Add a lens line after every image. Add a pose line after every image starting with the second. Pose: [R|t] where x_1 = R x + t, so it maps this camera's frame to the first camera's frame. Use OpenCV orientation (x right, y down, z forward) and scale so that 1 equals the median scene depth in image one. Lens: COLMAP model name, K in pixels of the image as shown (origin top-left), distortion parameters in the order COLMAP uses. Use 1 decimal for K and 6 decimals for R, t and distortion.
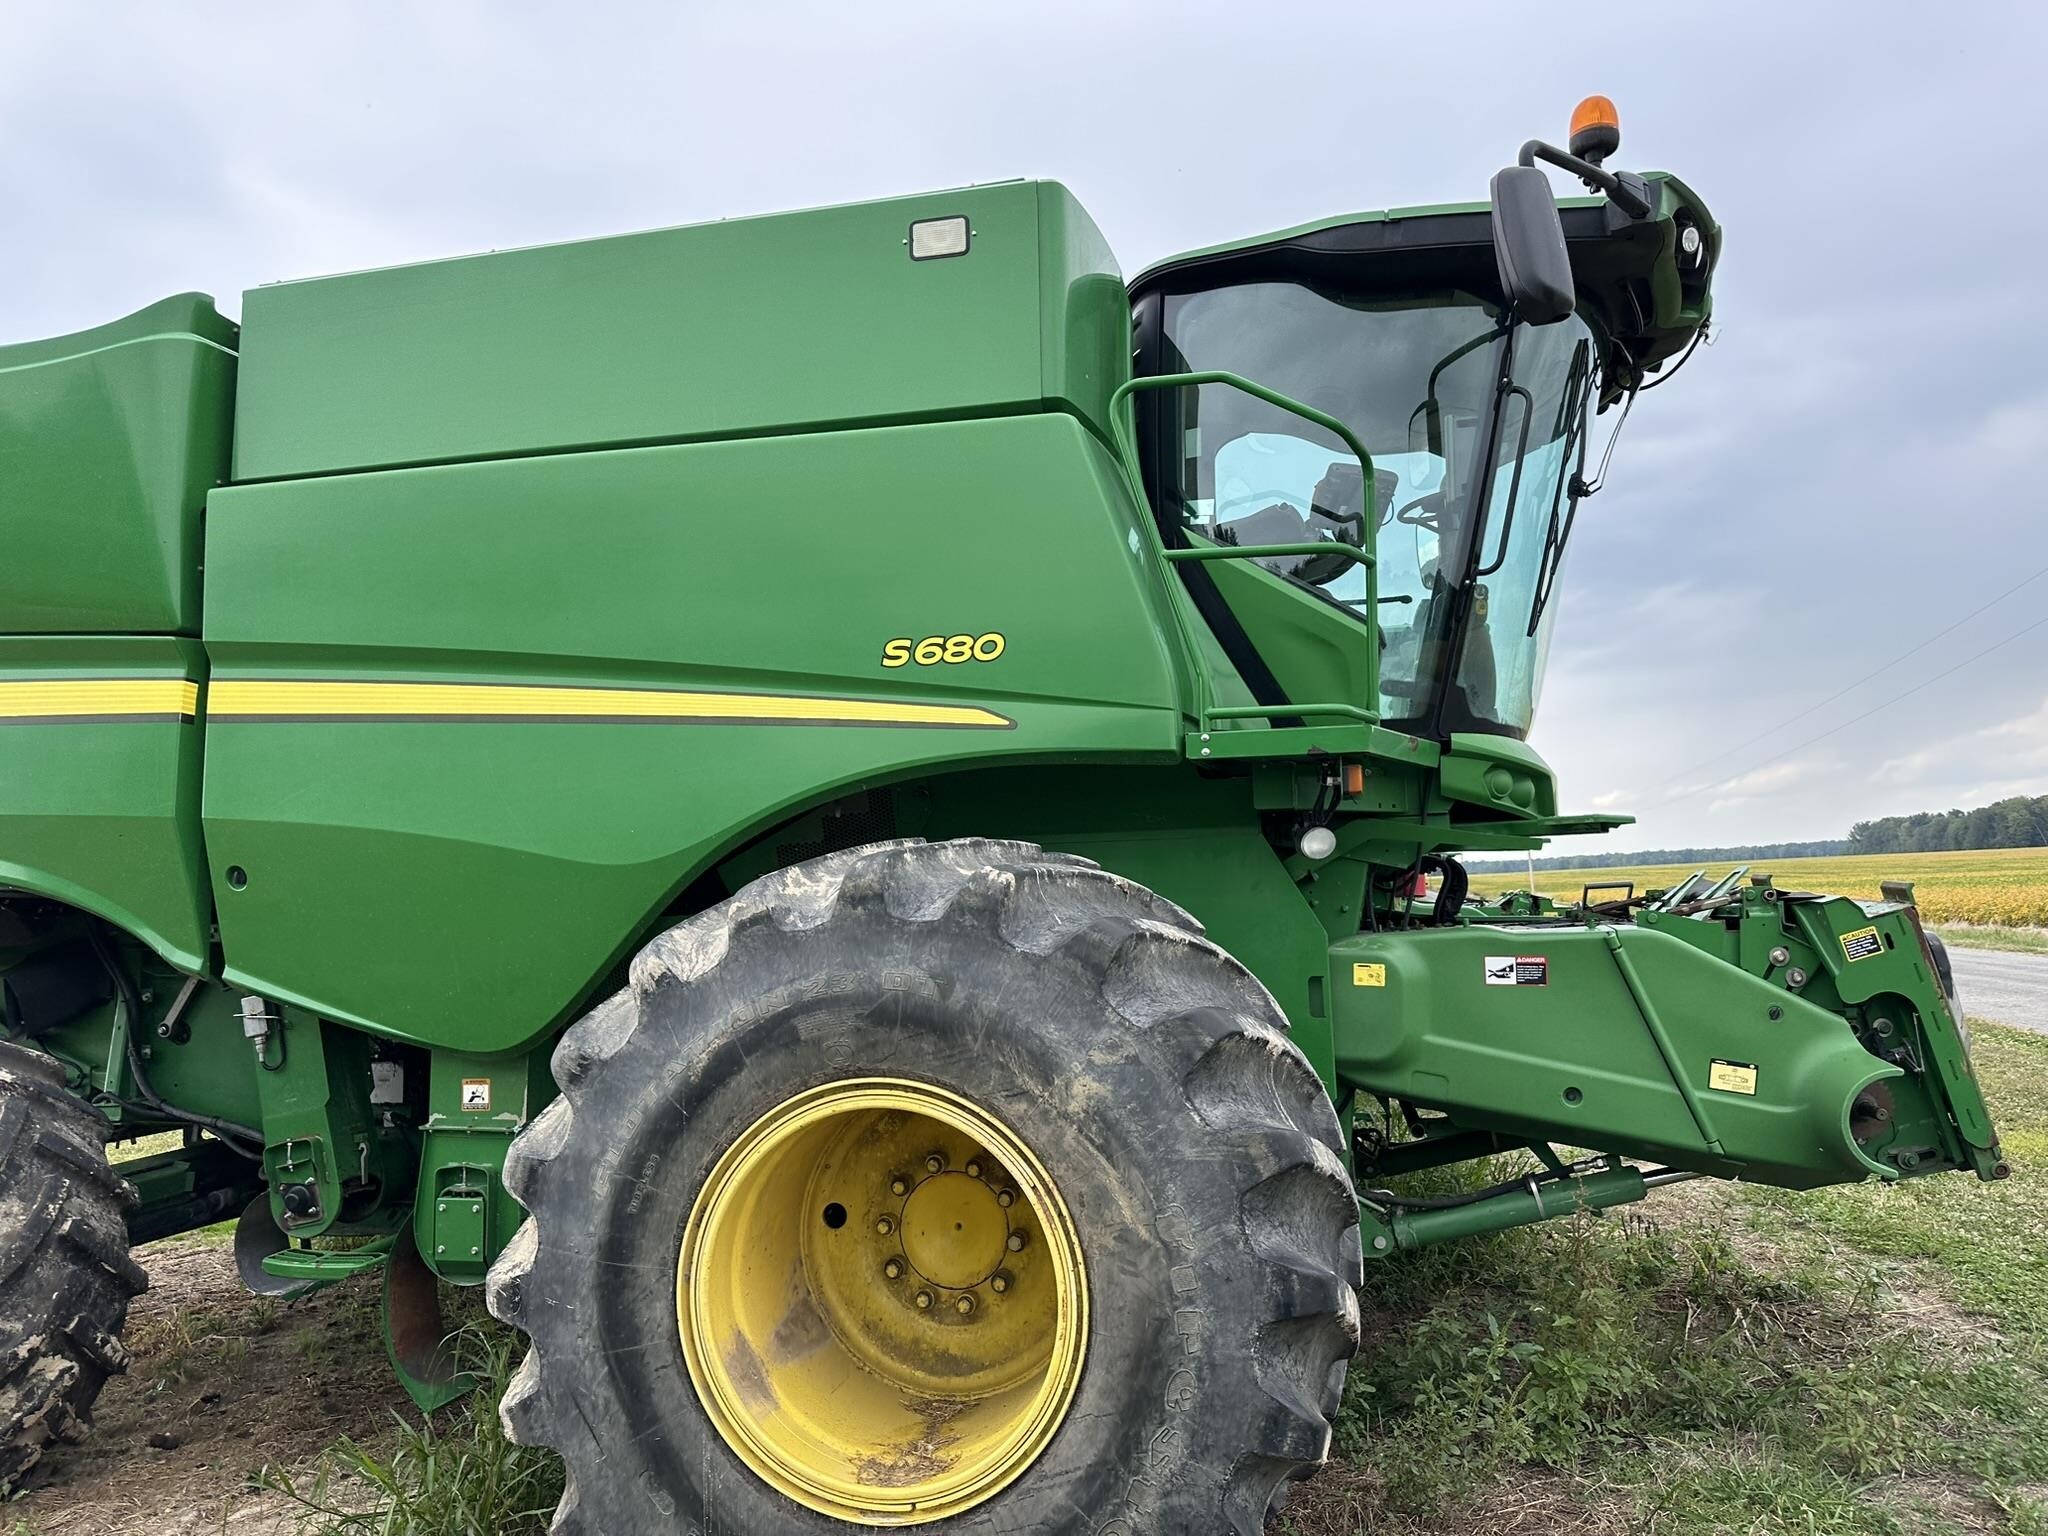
lens RADIAL K [[1450.8, 0, 1018.8], [0, 1450.8, 753.8], [0, 0, 1]] dist [0.061087, -0.080284]
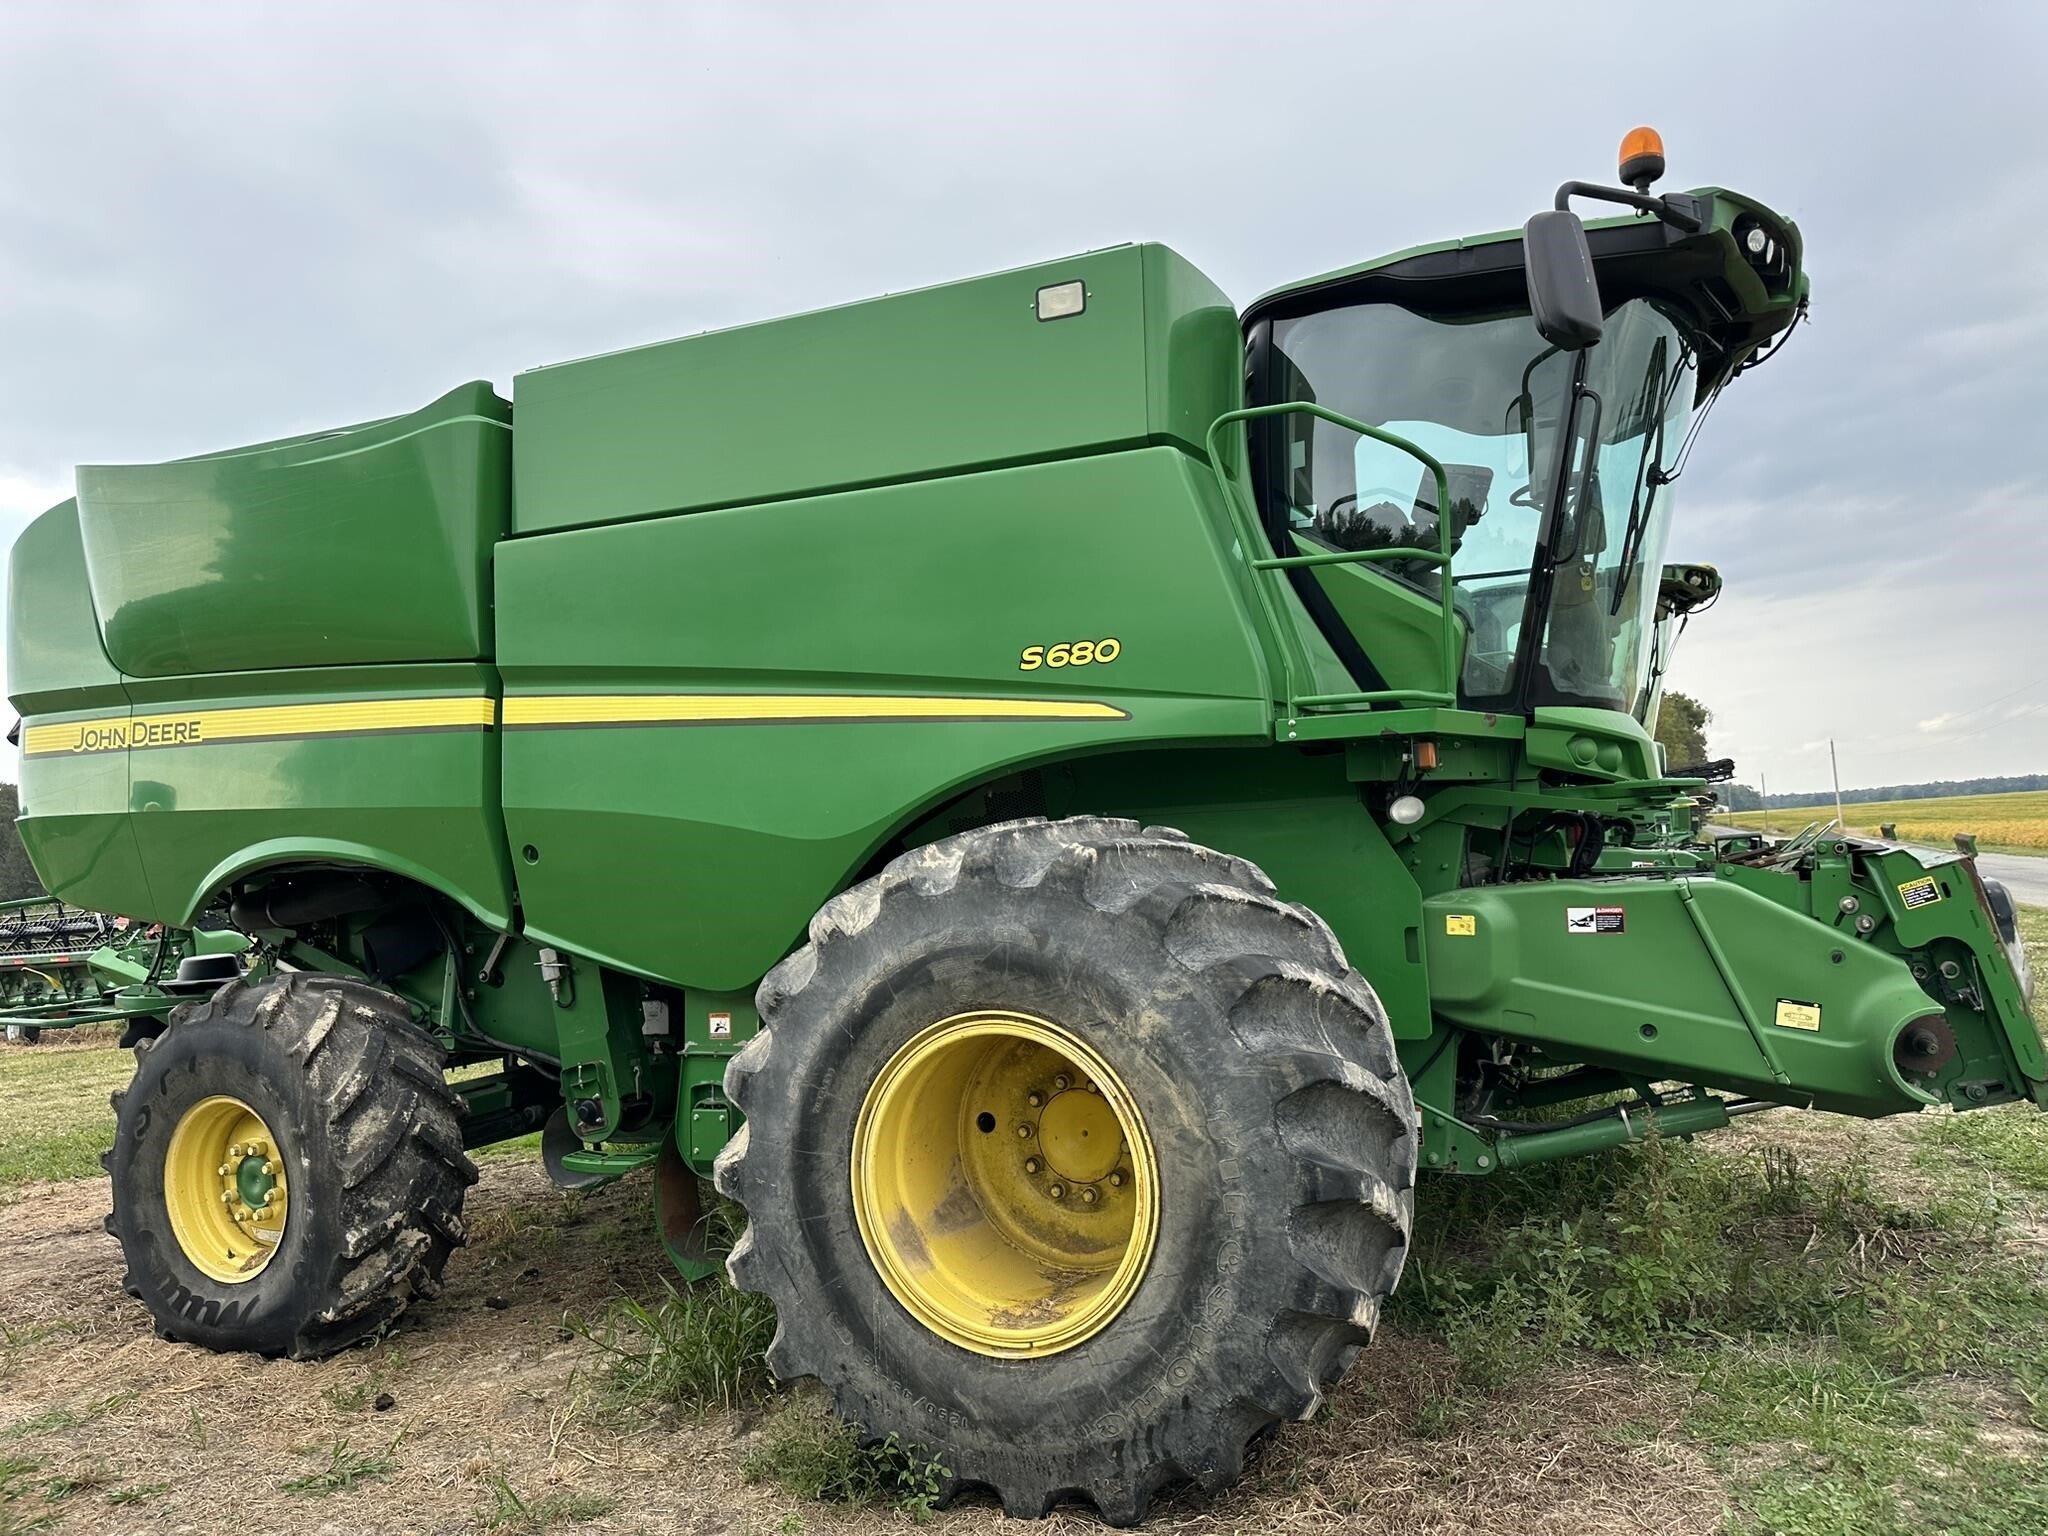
lens RADIAL K [[1450.8, 0, 1029.6], [0, 1450.8, 739.0], [0, 0, 1]] dist [0.061087, -0.080284]
pose [[0.984973, -0.029974, -0.170087, 0.114125], [0.034405, 0.999139, 0.023164, -0.031214], [0.169247, -0.028667, 0.985157, -0.173591]]
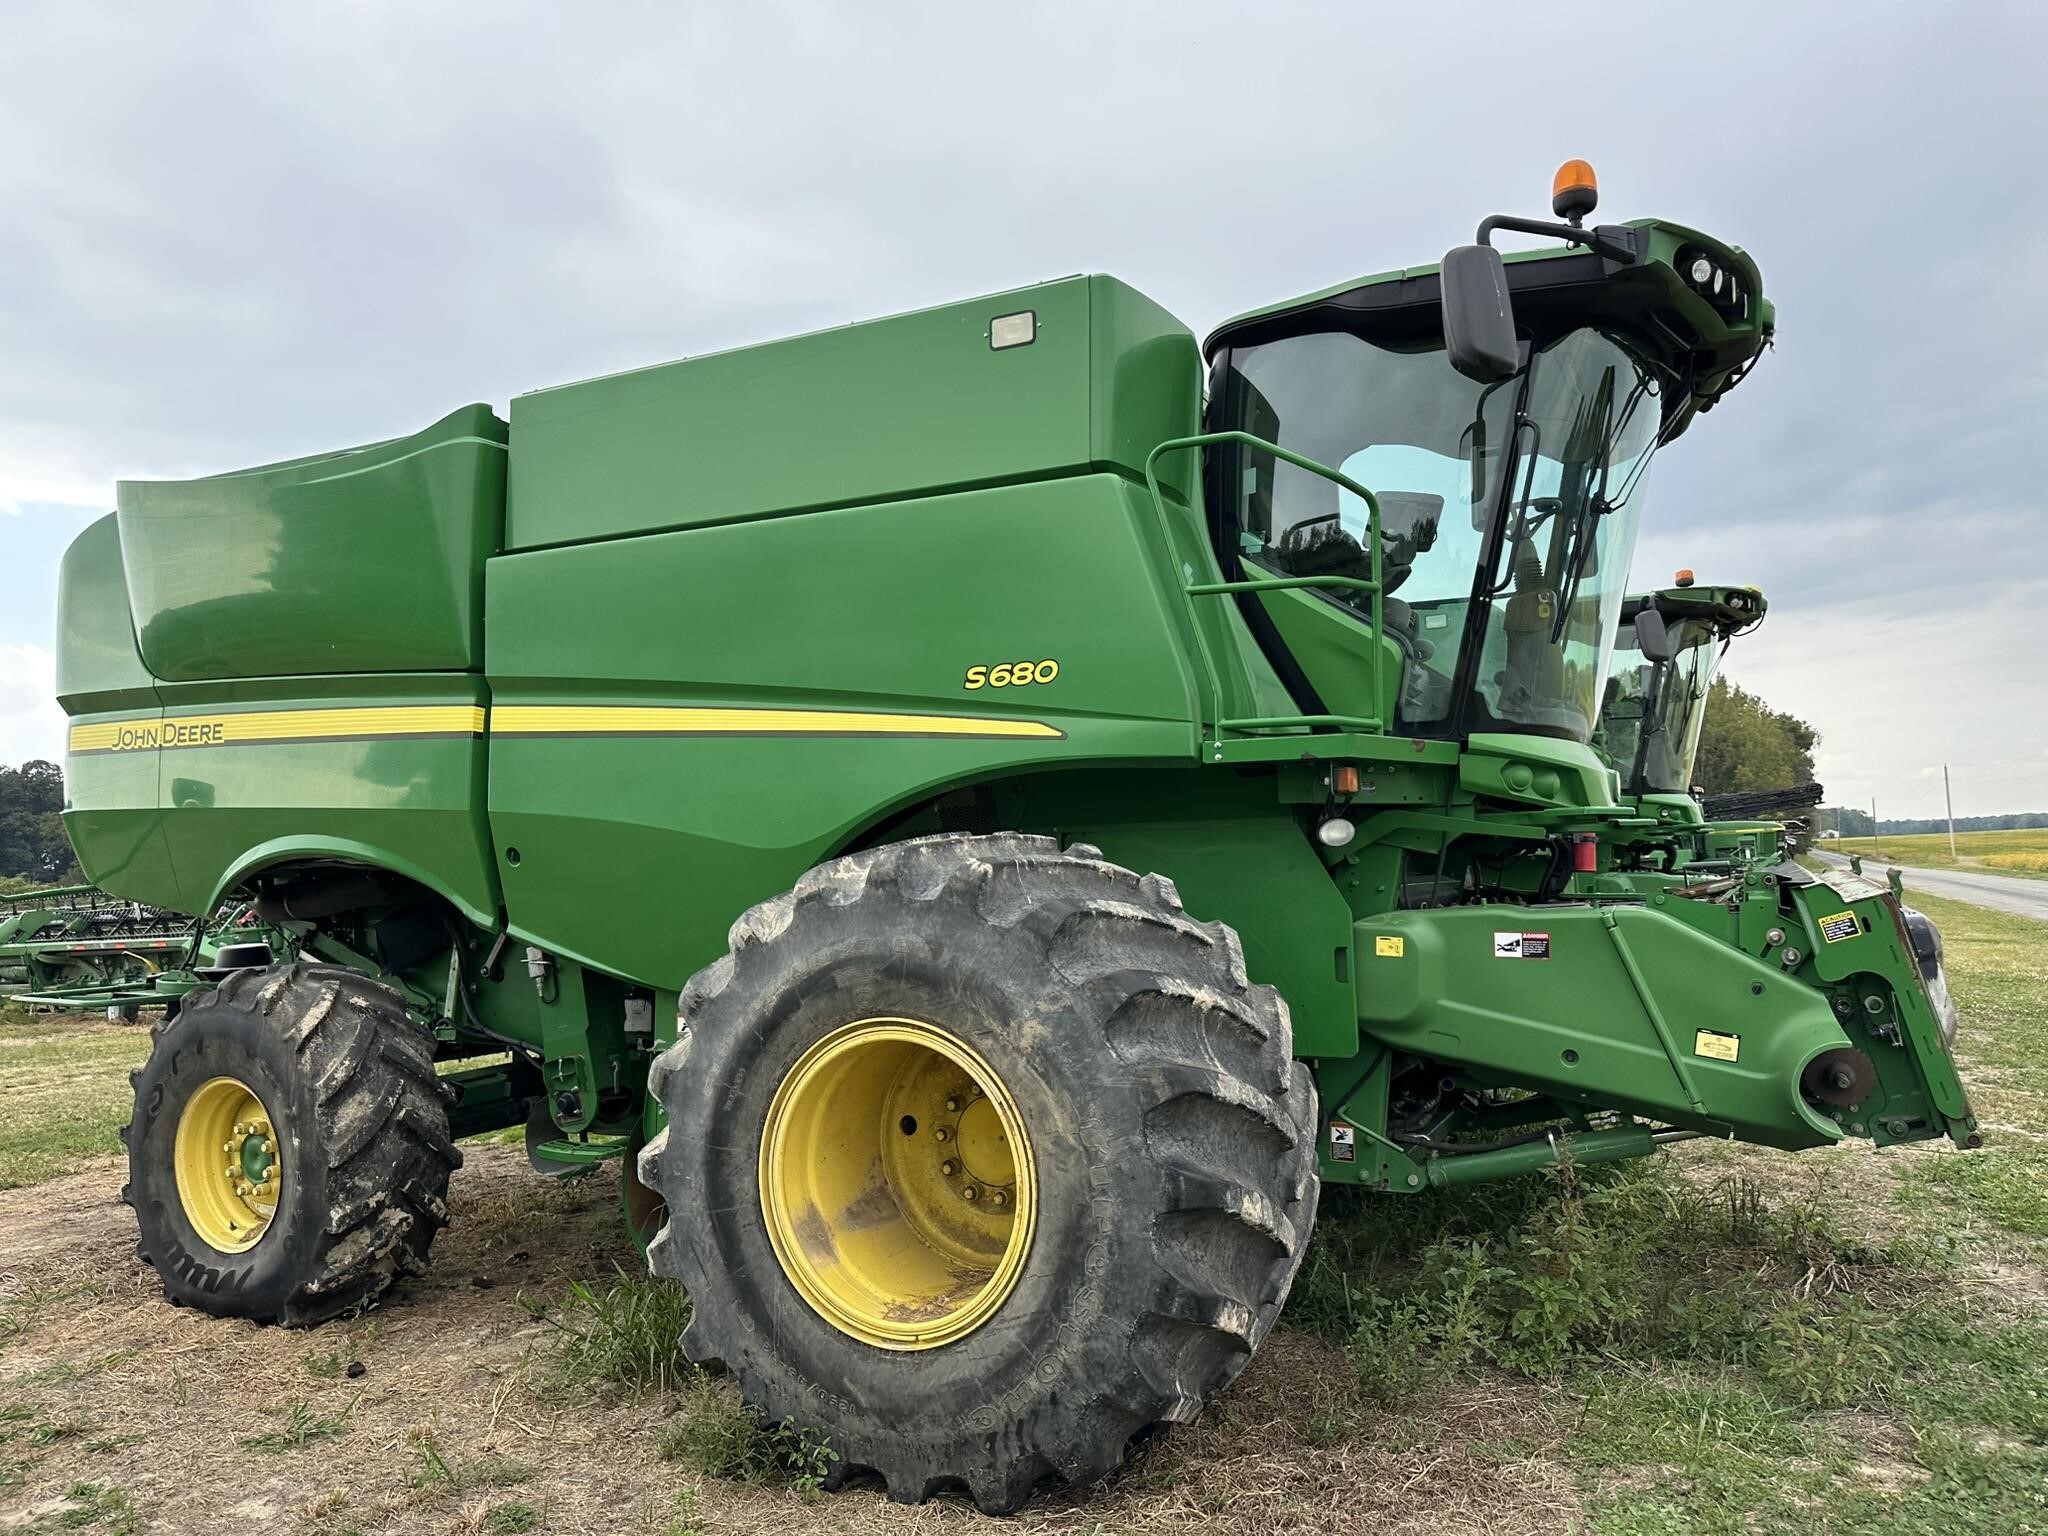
lens RADIAL K [[1450.8, 0, 1027.7], [0, 1450.8, 755.9], [0, 0, 1]] dist [0.061087, -0.080284]
pose [[0.973001, -0.011294, -0.230523, 0.241049], [0.017876, 0.999489, 0.026484, -0.035277], [0.230106, -0.029890, 0.972706, -0.184320]]
